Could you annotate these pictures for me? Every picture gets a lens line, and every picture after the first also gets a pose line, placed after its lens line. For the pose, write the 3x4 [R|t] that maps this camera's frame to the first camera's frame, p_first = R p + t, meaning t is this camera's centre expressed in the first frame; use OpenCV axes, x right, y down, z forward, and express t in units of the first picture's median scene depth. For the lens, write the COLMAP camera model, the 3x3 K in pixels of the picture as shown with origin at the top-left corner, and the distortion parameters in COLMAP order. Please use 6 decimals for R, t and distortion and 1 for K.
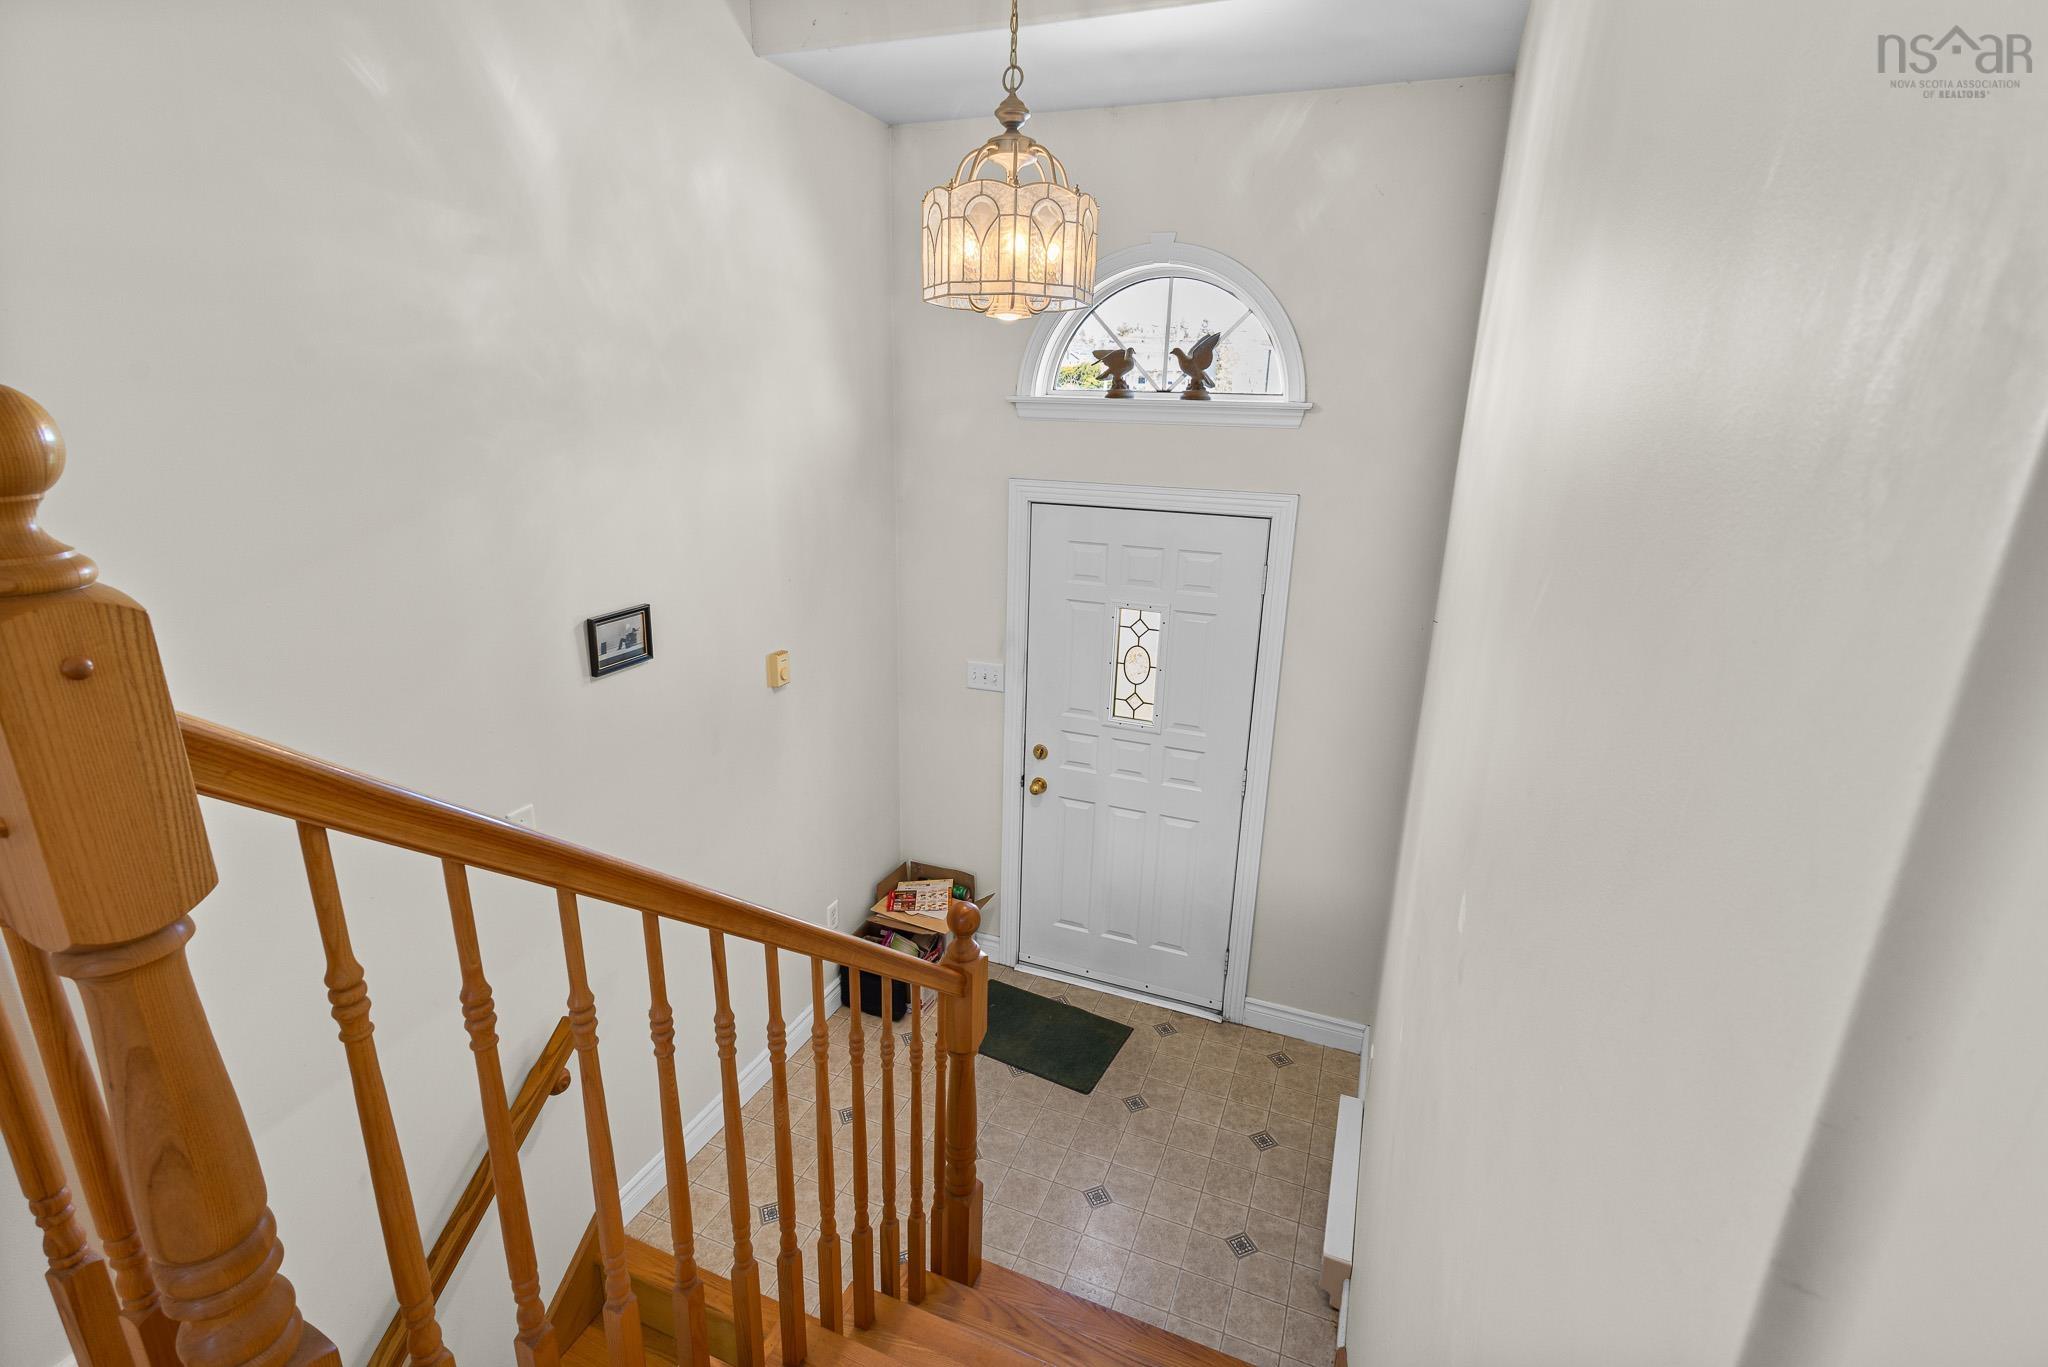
lens RADIAL K [[949.9, 0, 1025.5], [0, 949.9, 682.2], [0, 0, 1]] dist [0.011688, -0.001701]
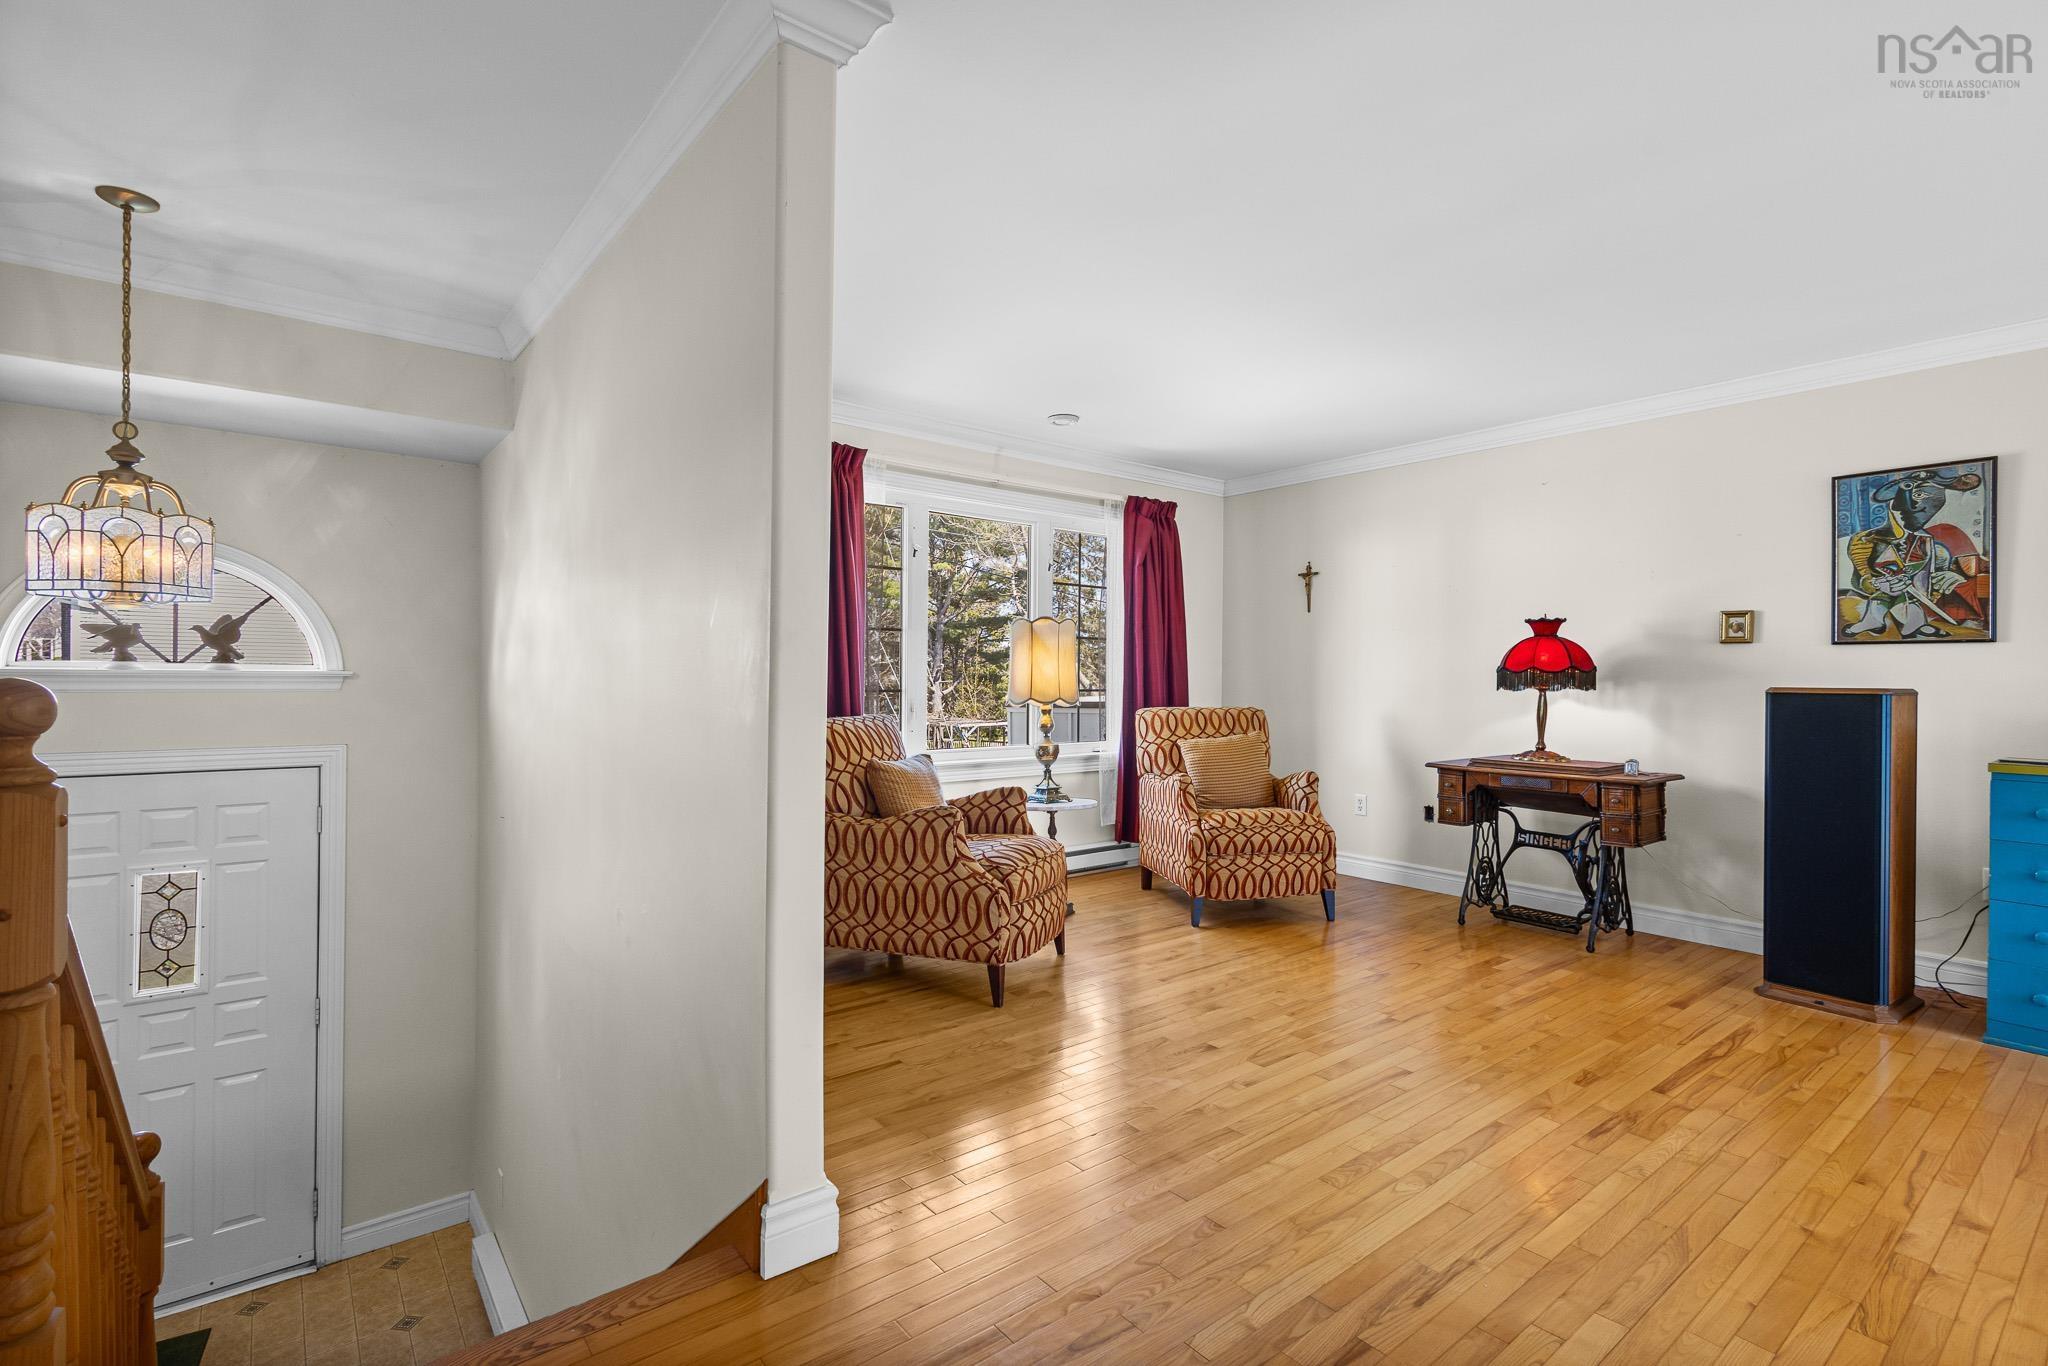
lens RADIAL K [[946.1, 0, 1024.0], [0, 946.1, 683.0], [0, 0, 1]] dist [0.015163, -0.000157]
pose [[0.496626, -0.028557, 0.867495, -0.419502], [0.252592, 0.960955, -0.112971, 0.102073], [-0.830397, 0.275226, 0.484449, -0.398860]]
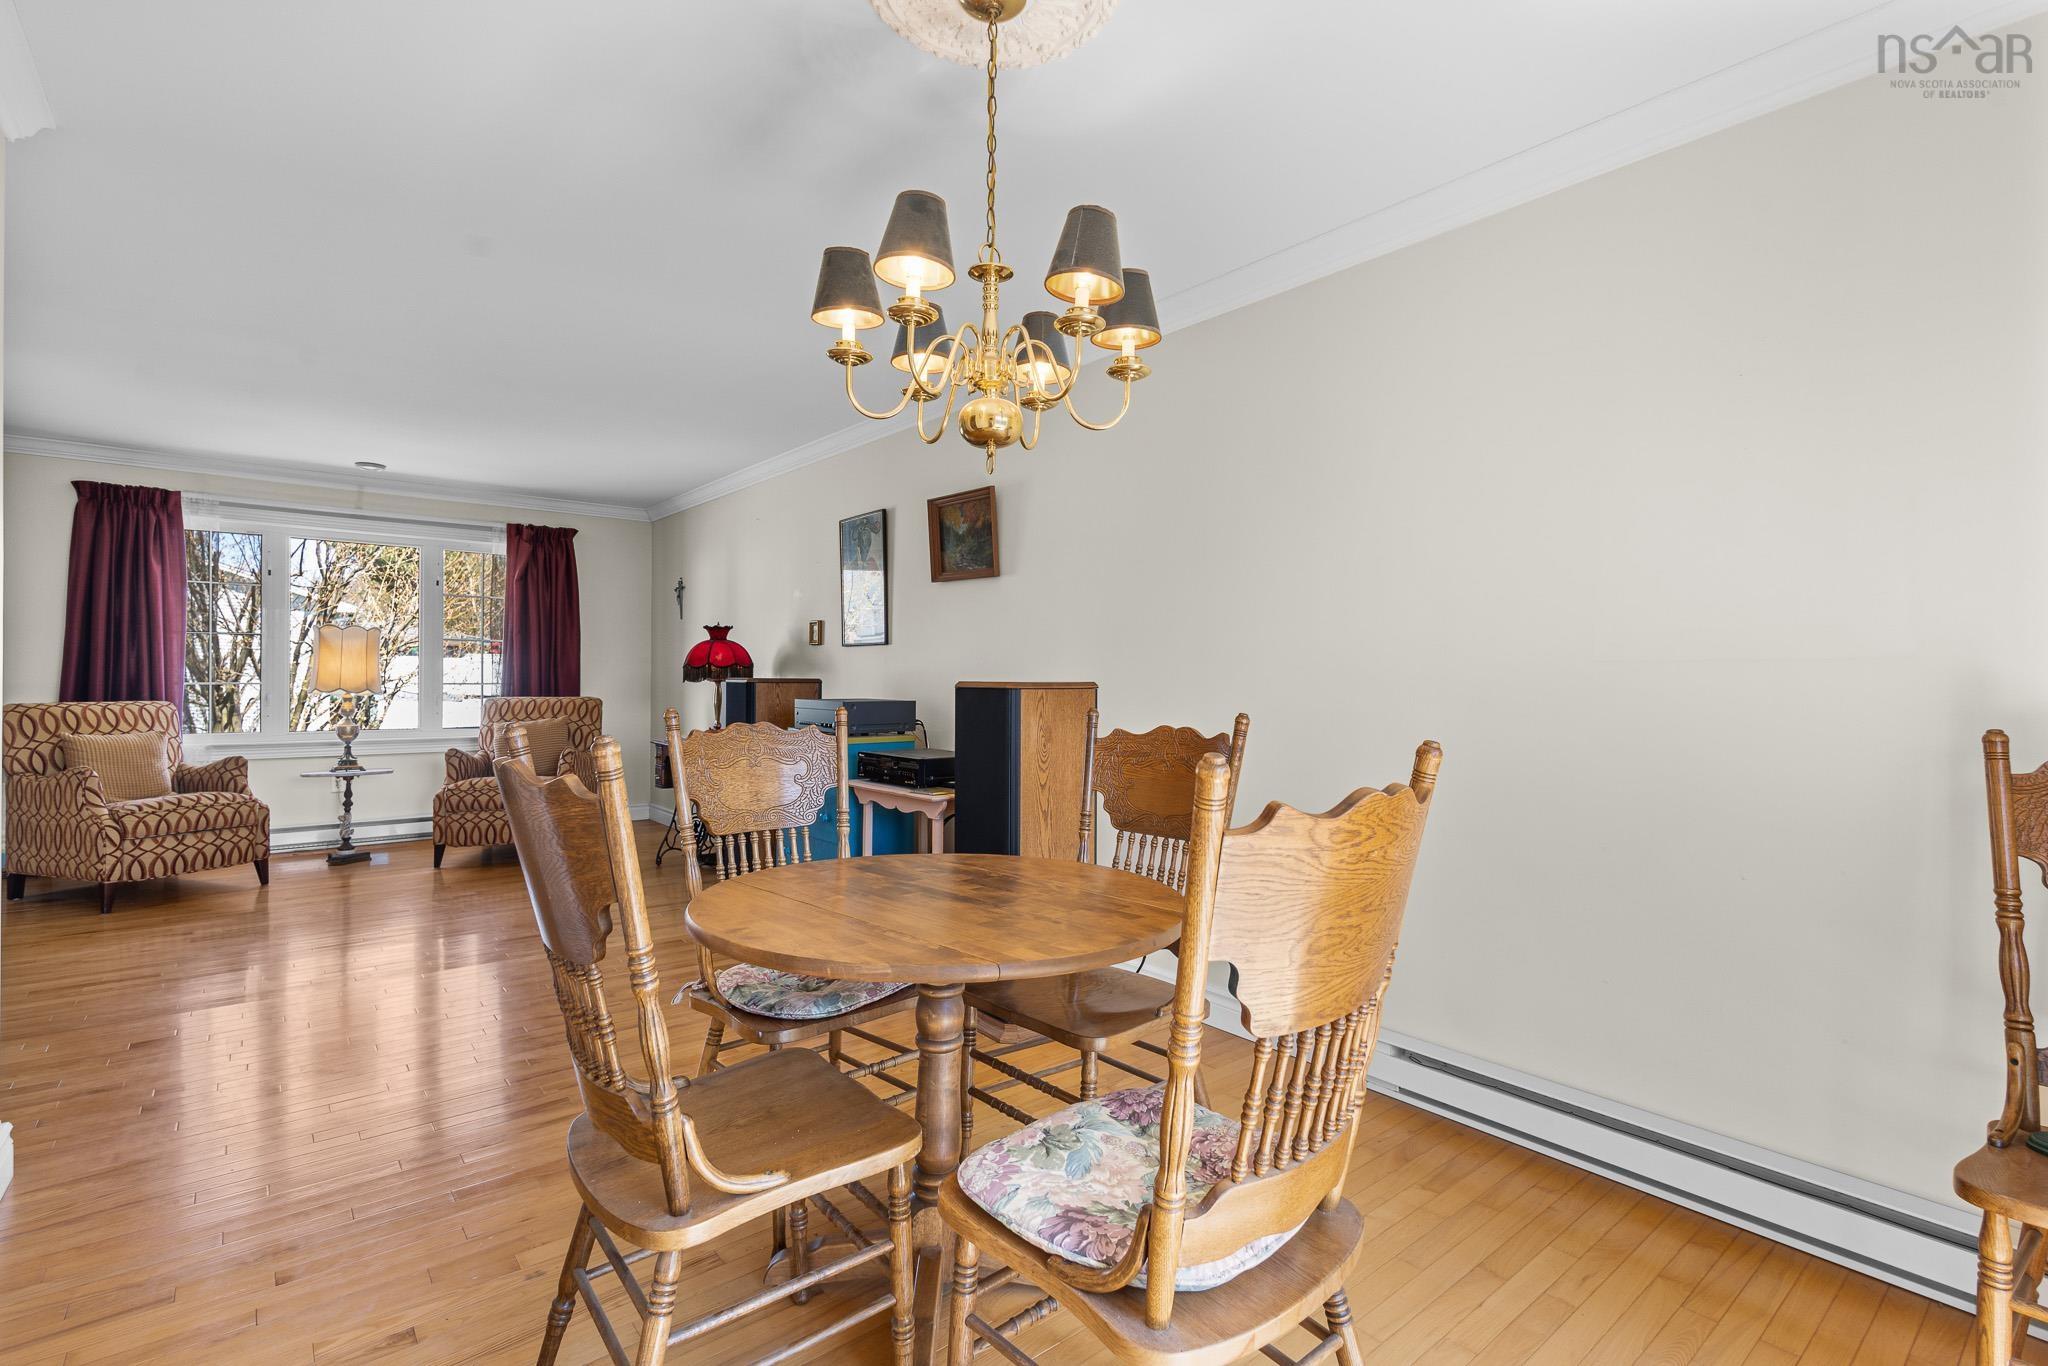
lens RADIAL K [[949.9, 0, 1025.5], [0, 949.9, 681.7], [0, 0, 1]] dist [0.011688, -0.001701]
pose [[0.489579, -0.026809, 0.871547, -0.037238], [0.254079, 0.960539, -0.113179, 0.582871], [-0.834120, 0.276852, 0.477071, -1.971729]]
